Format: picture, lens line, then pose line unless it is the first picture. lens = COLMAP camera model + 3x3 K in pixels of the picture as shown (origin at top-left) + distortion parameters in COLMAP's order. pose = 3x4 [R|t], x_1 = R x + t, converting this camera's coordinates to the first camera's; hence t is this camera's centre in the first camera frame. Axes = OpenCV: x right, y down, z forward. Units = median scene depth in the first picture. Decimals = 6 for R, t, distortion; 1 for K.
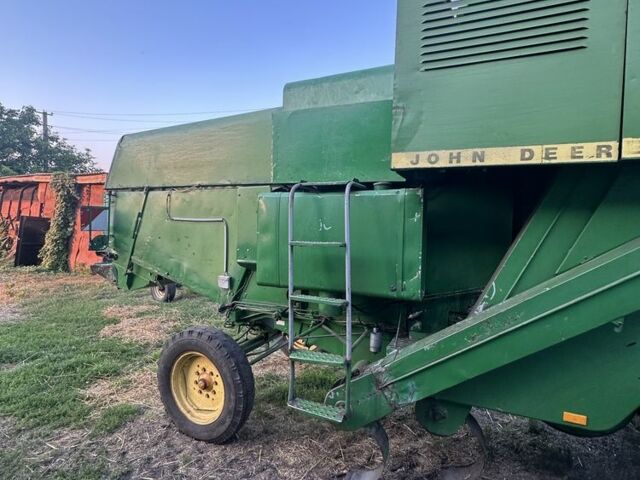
lens RADIAL K [[337.8, 0, 320.0], [0, 337.8, 240.0], [0, 0, 1]] dist [-0.003110, 0.000276]
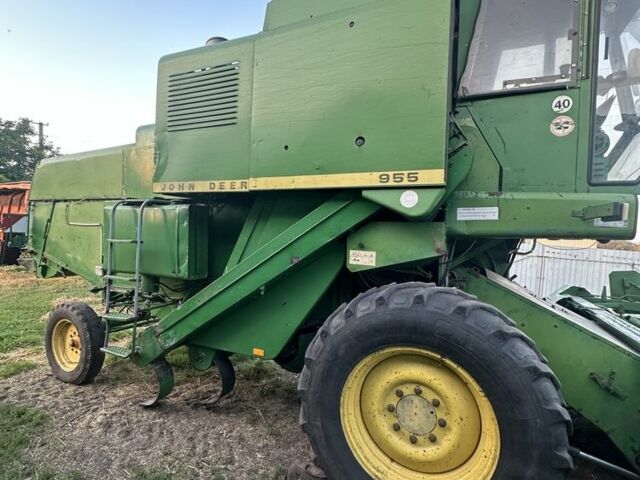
lens RADIAL K [[337.8, 0, 320.0], [0, 337.8, 240.0], [0, 0, 1]] dist [-0.003110, 0.000276]
pose [[0.999852, 0.006604, -0.015876, 0.595508], [-0.006858, 0.999848, -0.016018, 0.016709], [0.015768, 0.016125, 0.999746, -0.322980]]
